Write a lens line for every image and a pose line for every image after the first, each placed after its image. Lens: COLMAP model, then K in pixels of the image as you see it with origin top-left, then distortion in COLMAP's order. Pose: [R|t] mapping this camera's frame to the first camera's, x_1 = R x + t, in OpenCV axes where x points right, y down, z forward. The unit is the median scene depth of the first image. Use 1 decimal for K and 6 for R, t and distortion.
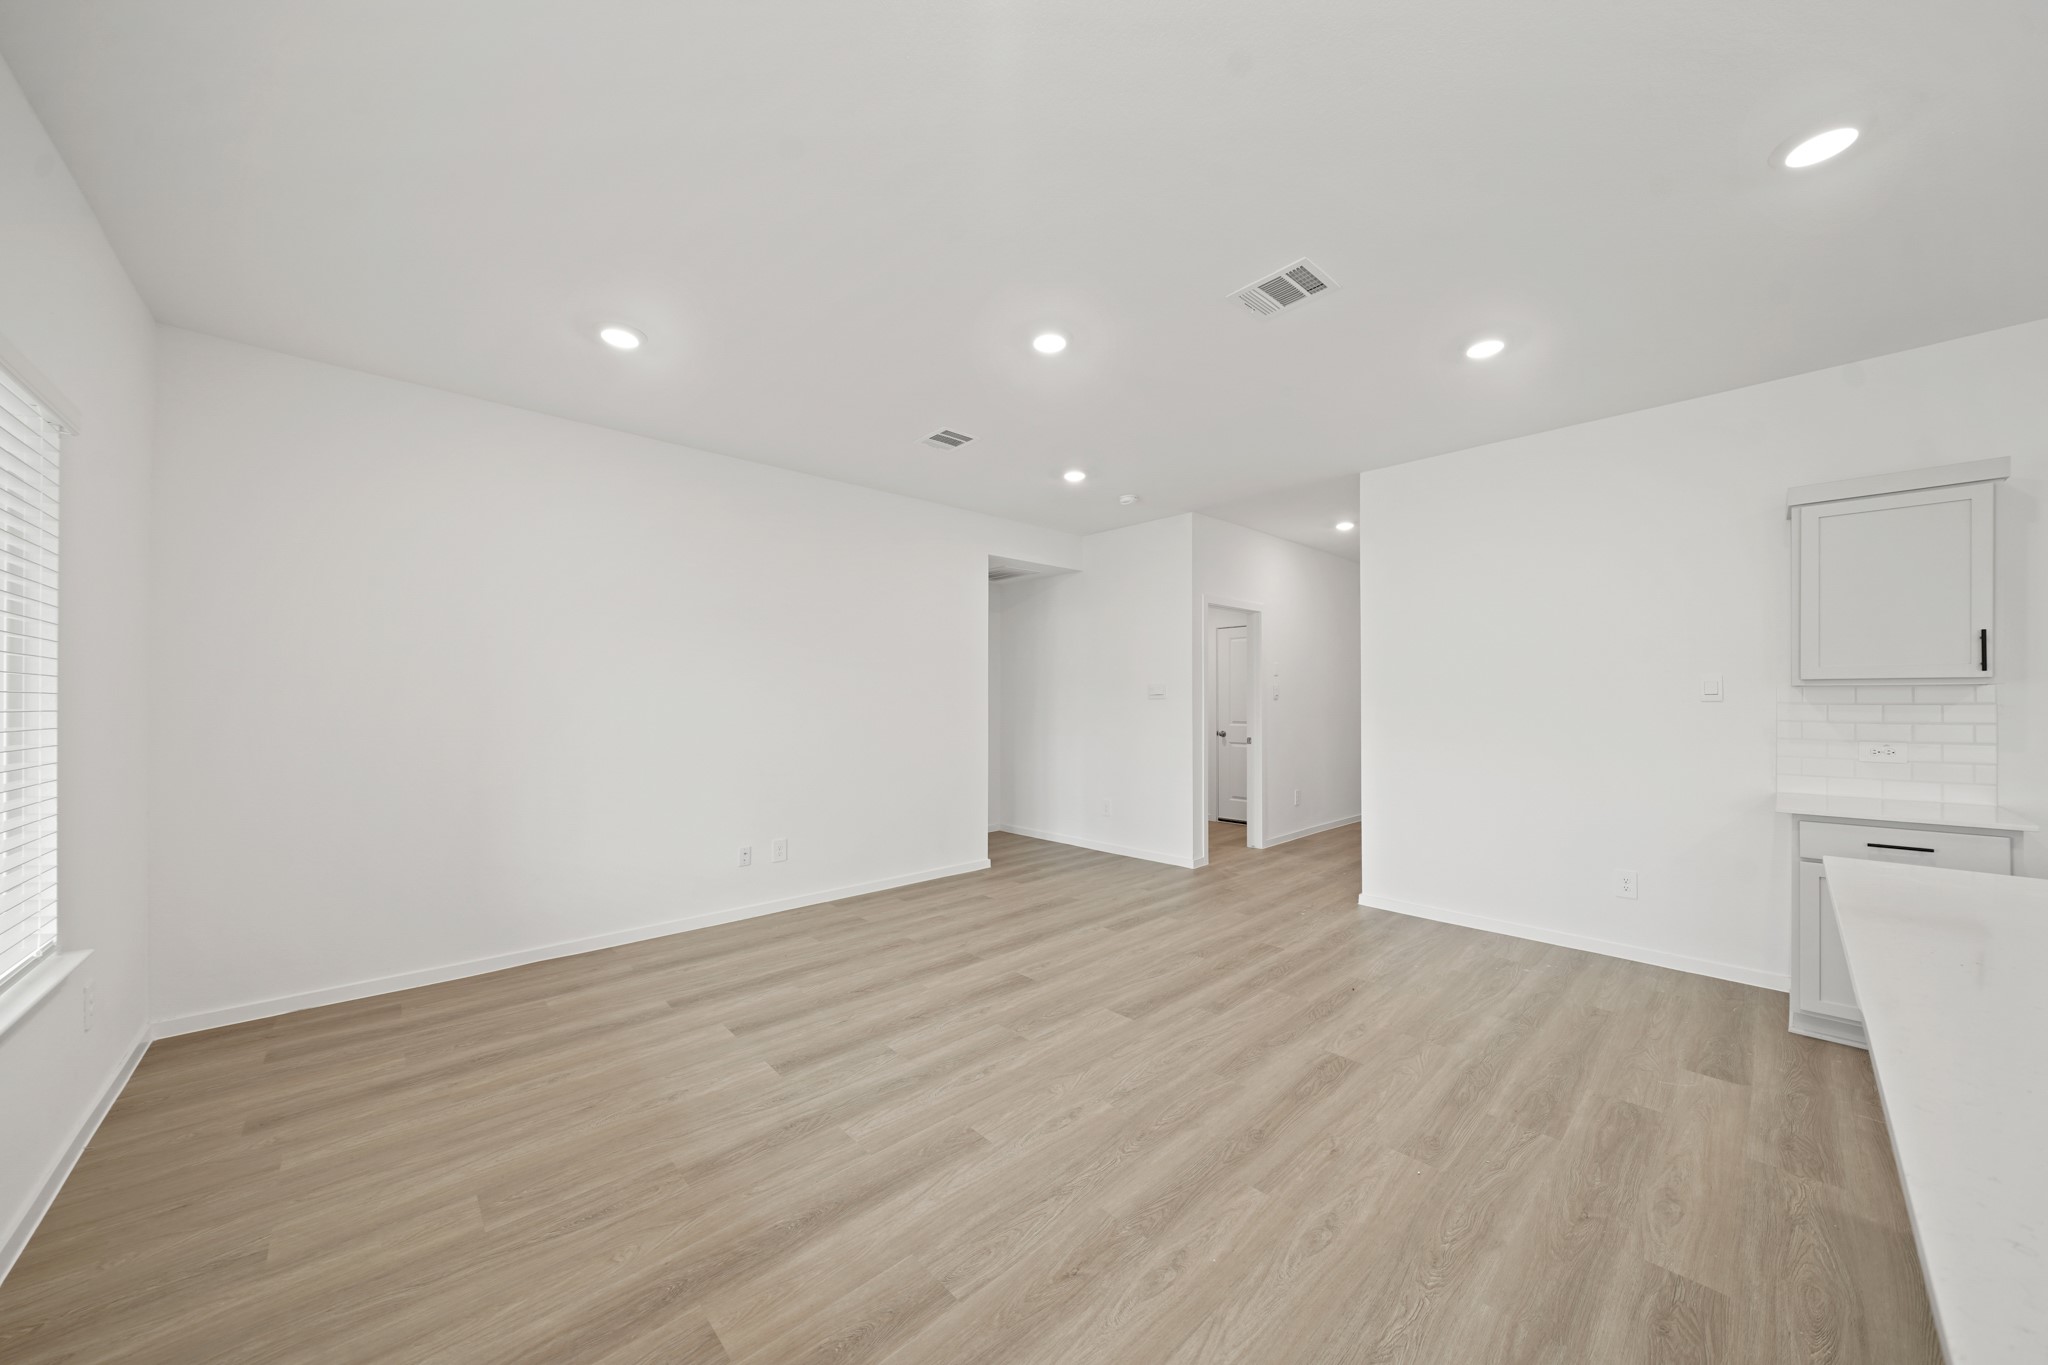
lens RADIAL K [[706.3, 0, 1027.3], [0, 706.3, 700.5], [0, 0, 1]] dist [-0.009637, 0.000251]
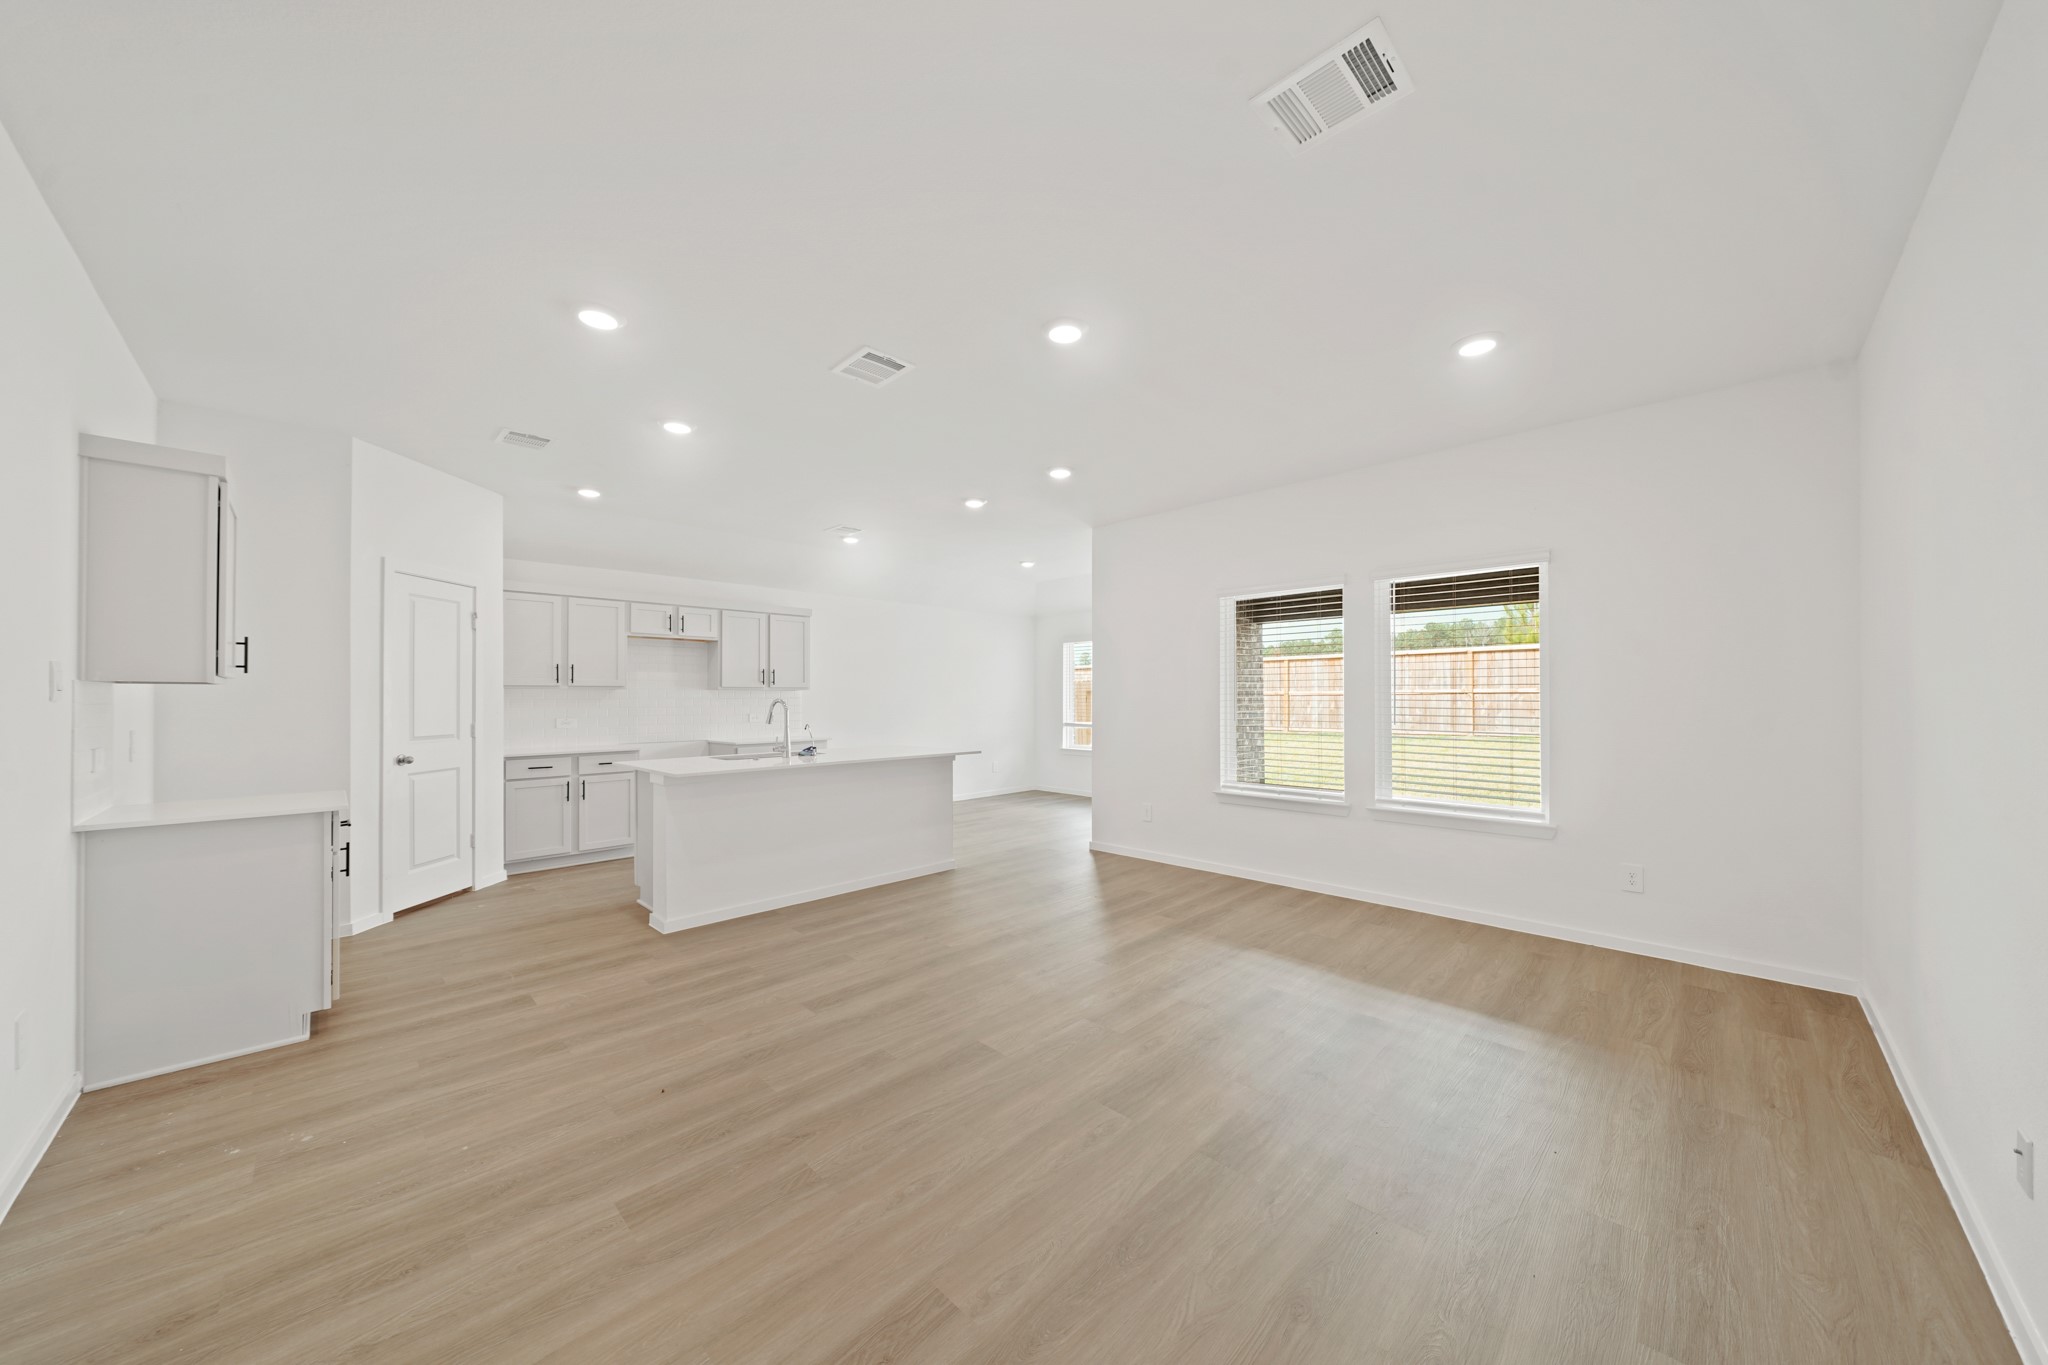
lens RADIAL K [[706.3, 0, 1027.3], [0, 706.3, 700.5], [0, 0, 1]] dist [-0.009637, 0.000251]
pose [[-0.999169, 0.002551, -0.040685, 0.130866], [0.002277, 0.999974, 0.006775, -0.003153], [0.040702, 0.006677, -0.999149, 2.050858]]
